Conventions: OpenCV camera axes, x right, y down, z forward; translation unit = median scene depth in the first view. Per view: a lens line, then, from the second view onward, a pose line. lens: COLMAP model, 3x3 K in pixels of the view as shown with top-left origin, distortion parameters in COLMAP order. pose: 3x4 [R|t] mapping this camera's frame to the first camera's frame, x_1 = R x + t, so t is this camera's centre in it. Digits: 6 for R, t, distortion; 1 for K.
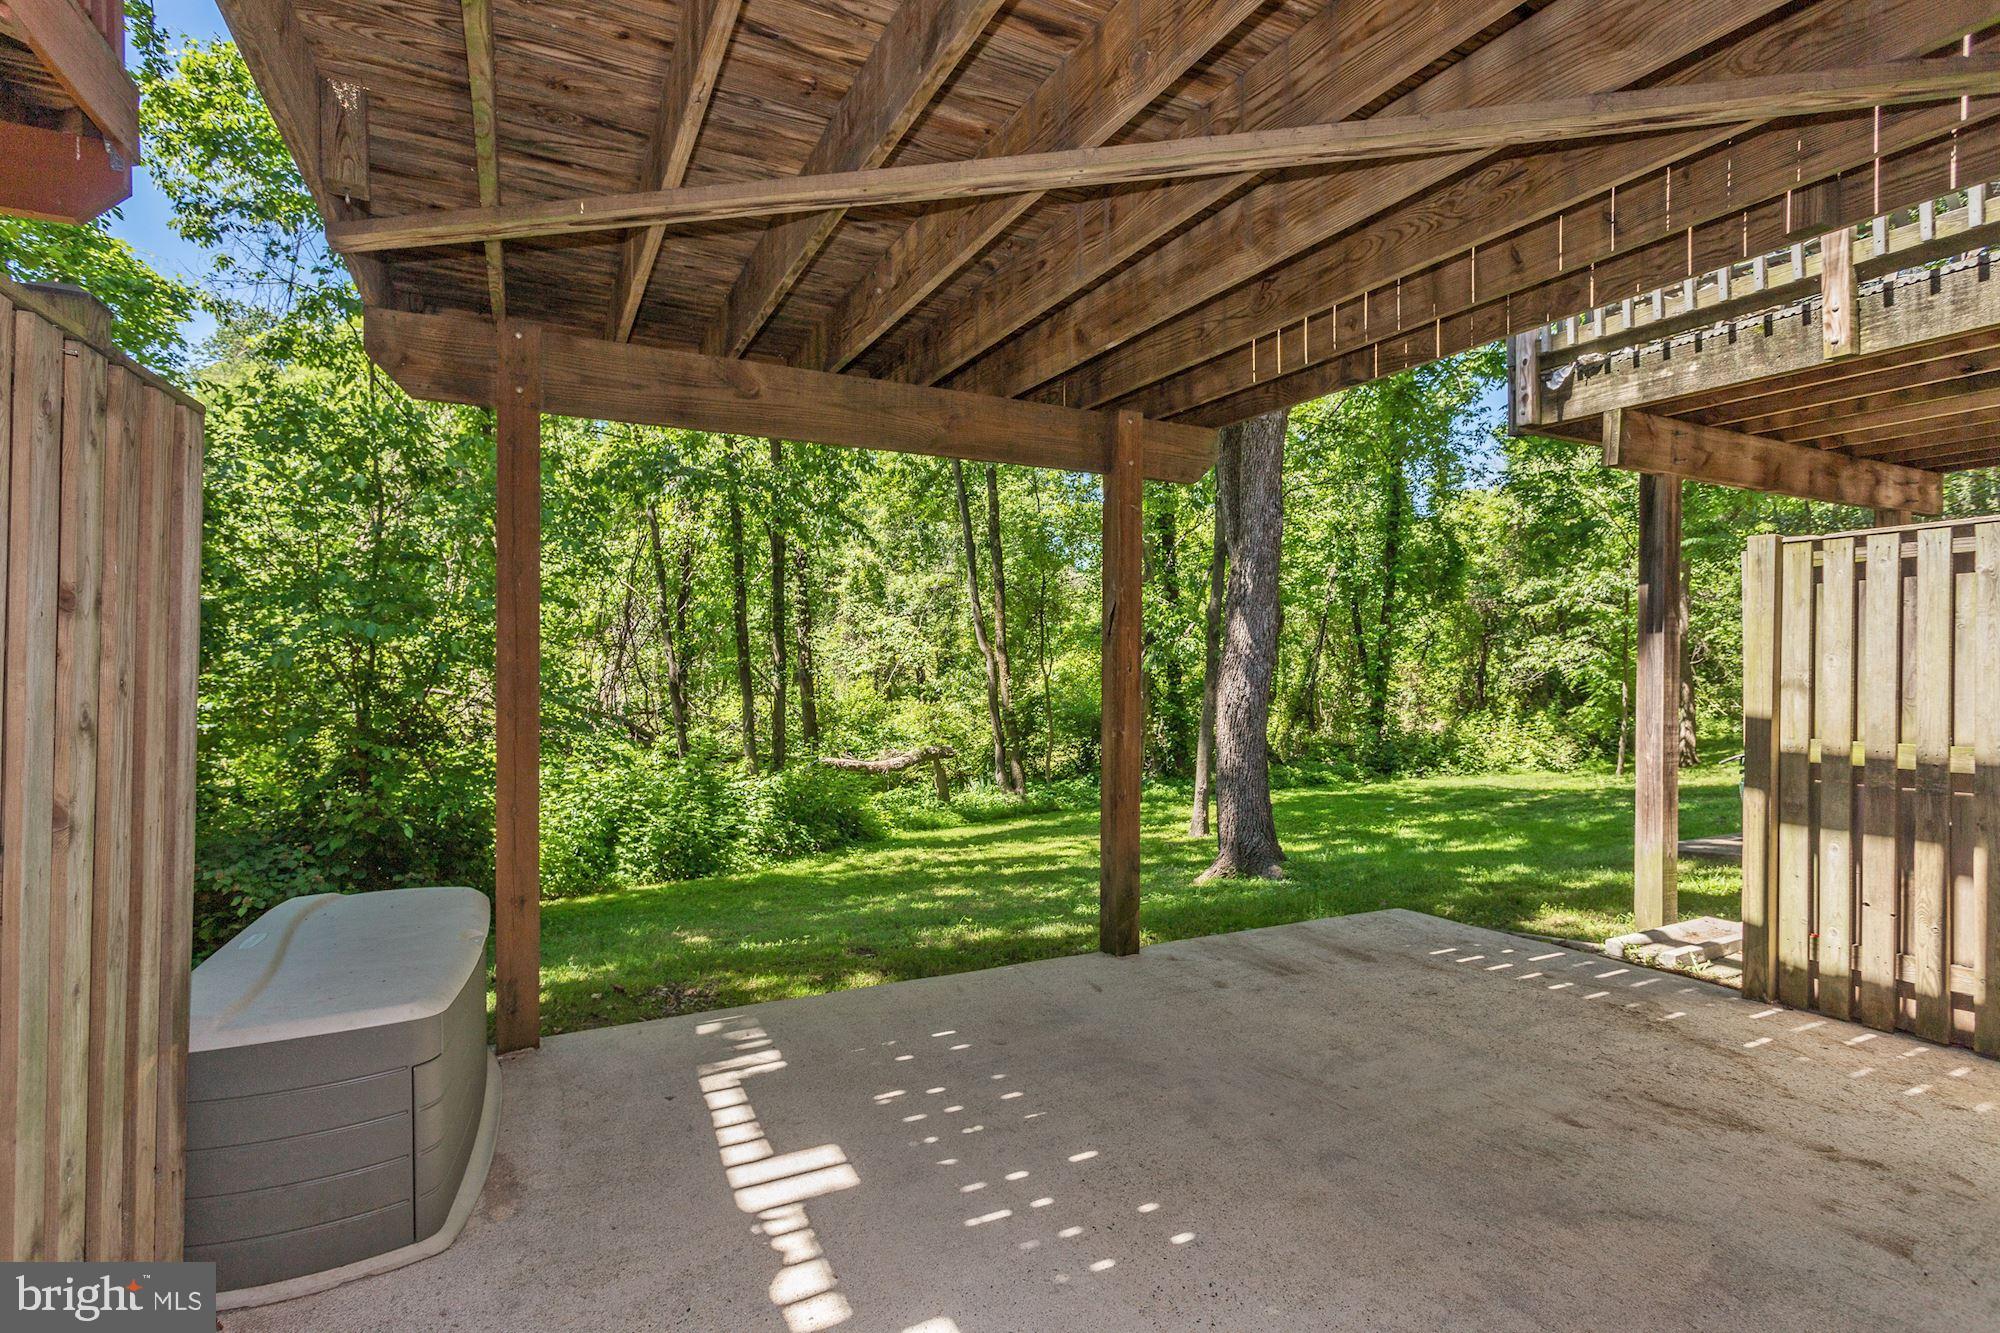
lens RADIAL K [[940.6, 0, 989.5], [0, 940.6, 661.8], [0, 0, 1]] dist [0.005554, 0.000769]
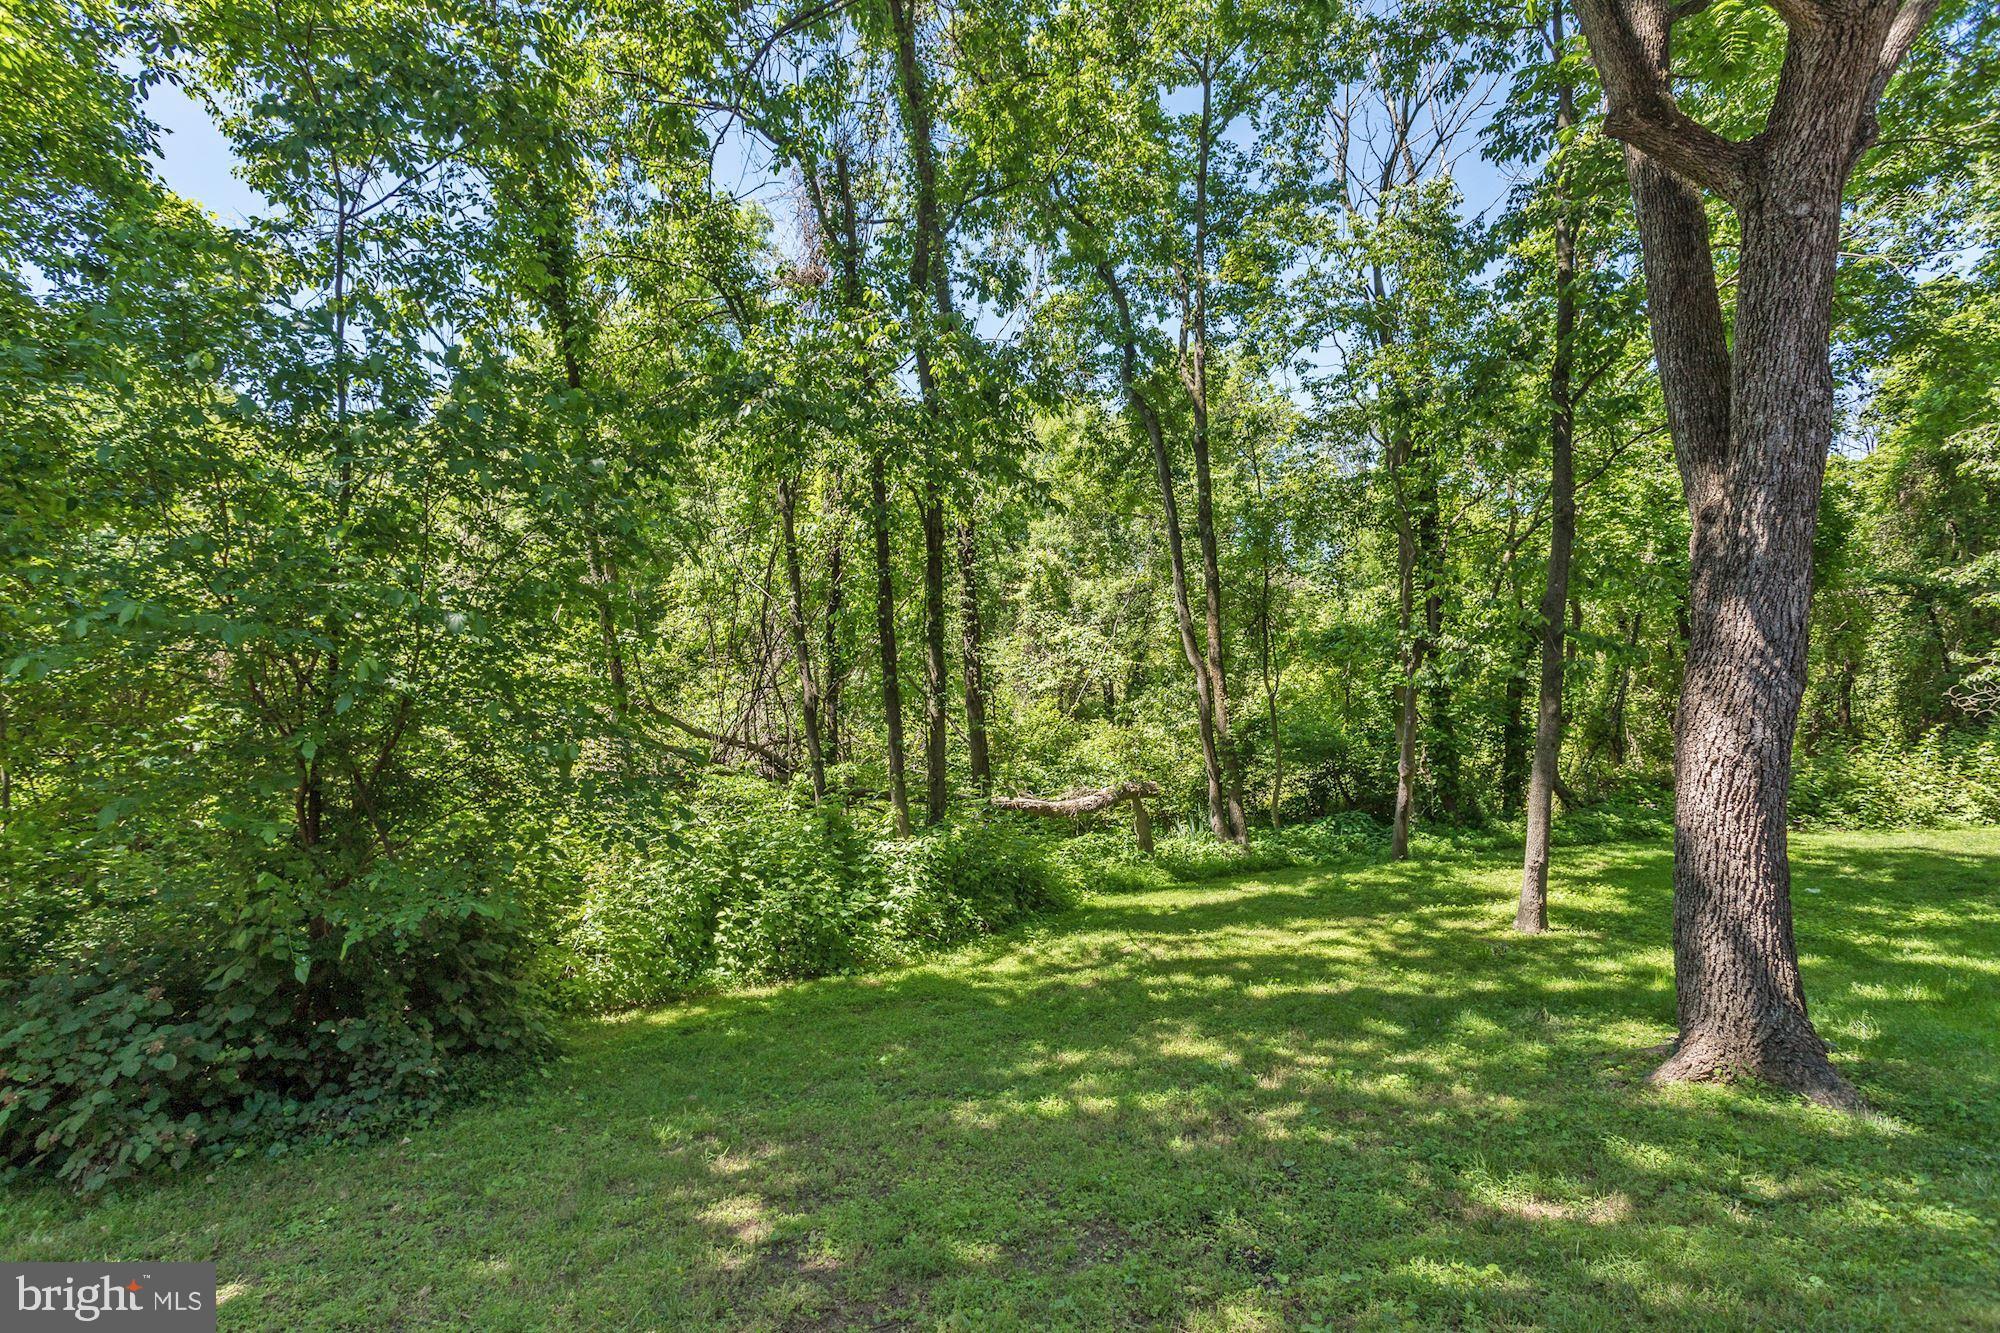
lens RADIAL K [[940.6, 0, 989.5], [0, 940.6, 661.8], [0, 0, 1]] dist [0.005554, 0.000769]
pose [[0.981075, -0.009538, -0.193395, -0.022098], [0.006724, 0.999862, -0.015202, -0.002580], [0.193513, 0.013614, 0.981003, 0.174916]]
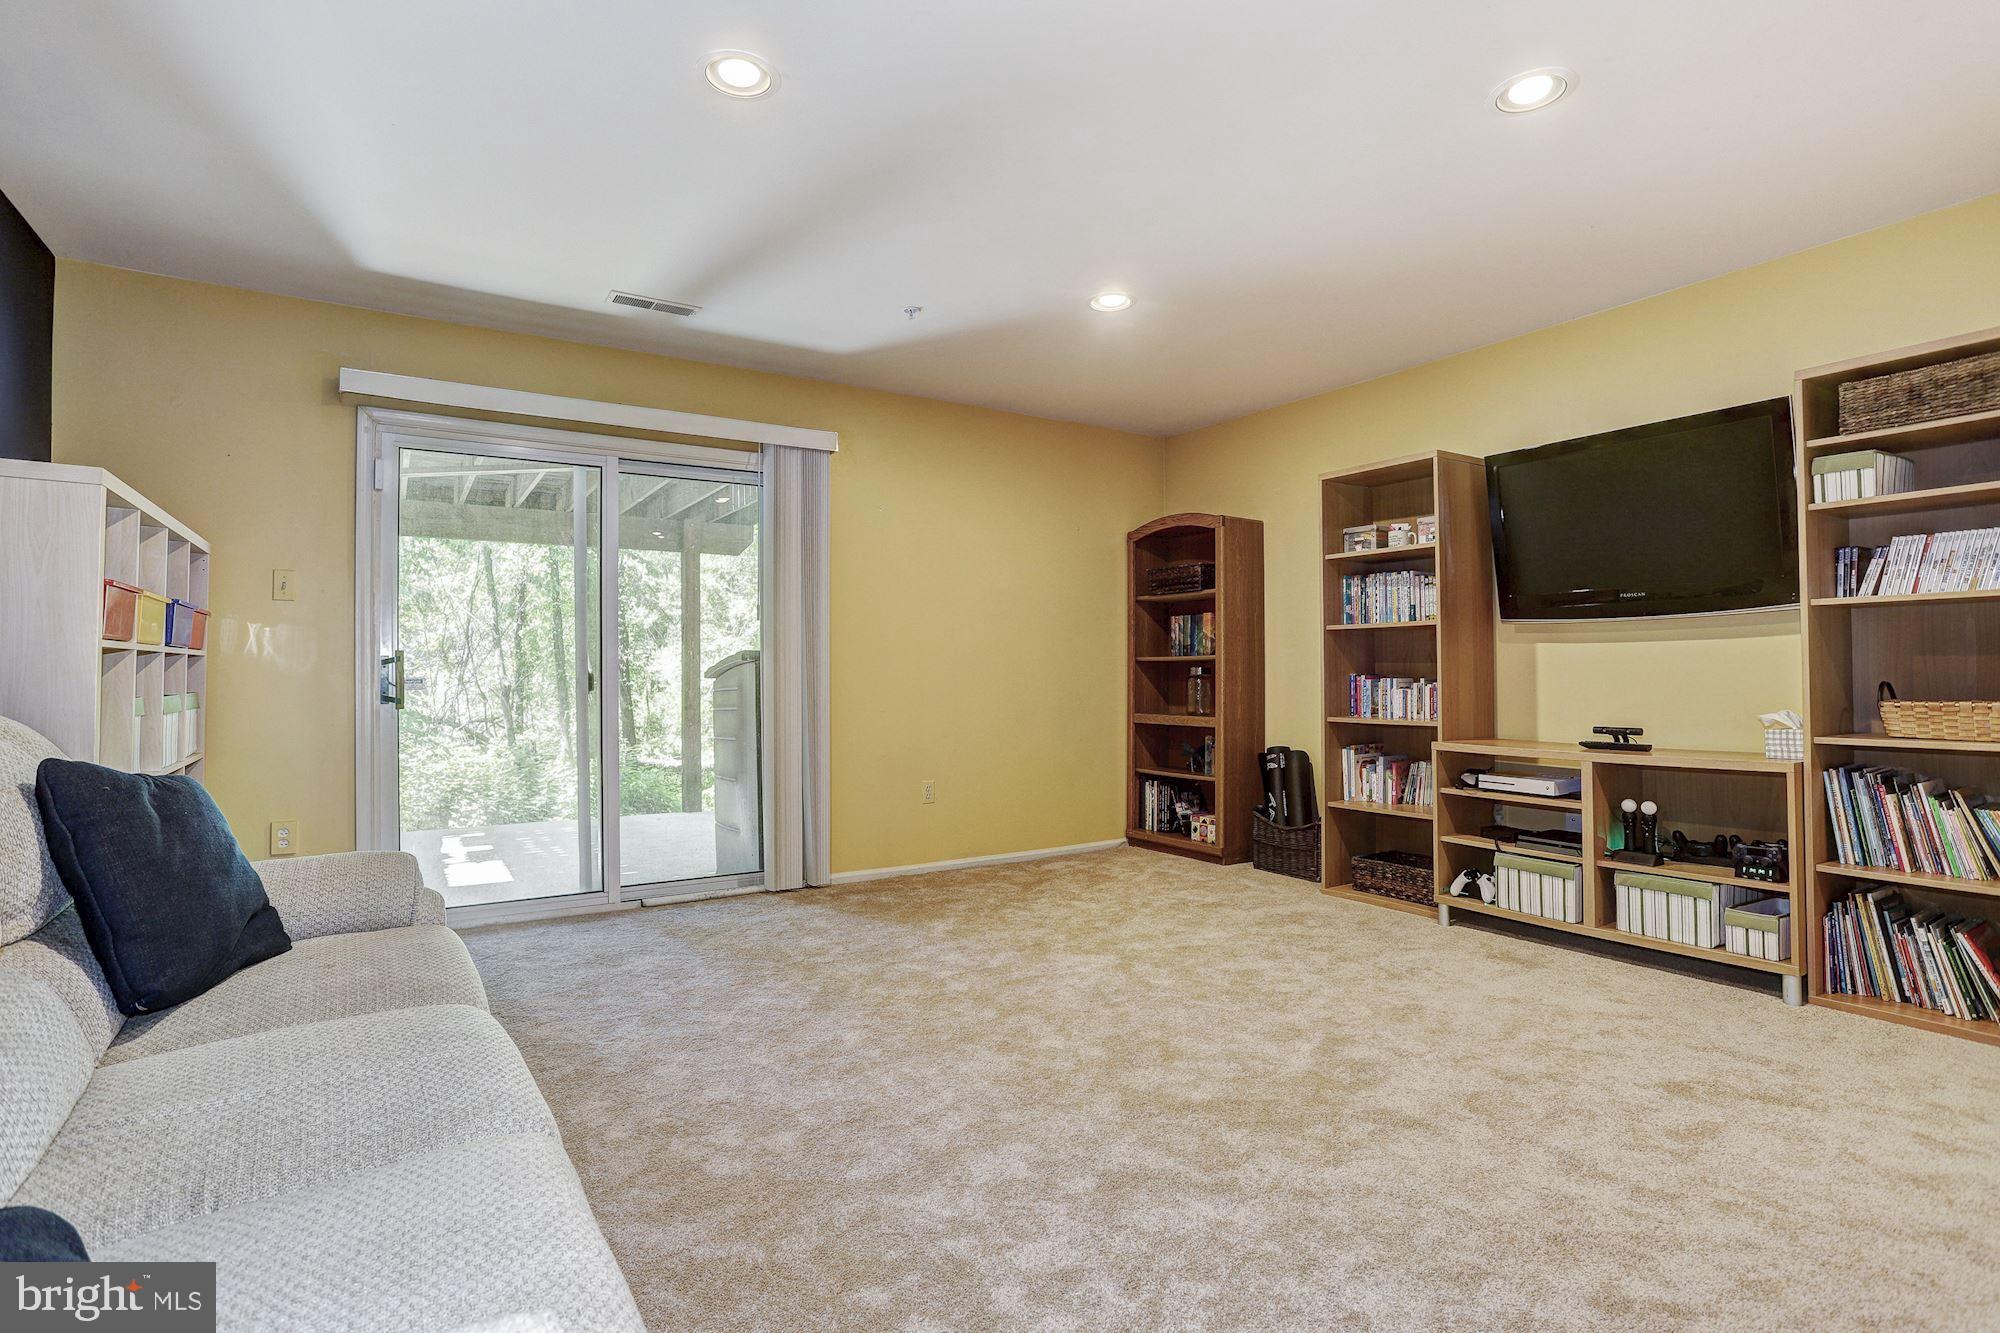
lens RADIAL K [[968.4, 0, 990.1], [0, 968.4, 662.7], [0, 0, 1]] dist [-0.062282, 0.030656]
pose [[0.994239, -0.011653, 0.106549, 0.104450], [0.014048, 0.999665, -0.021755, 0.013419], [-0.106260, 0.023127, 0.994069, -0.188986]]
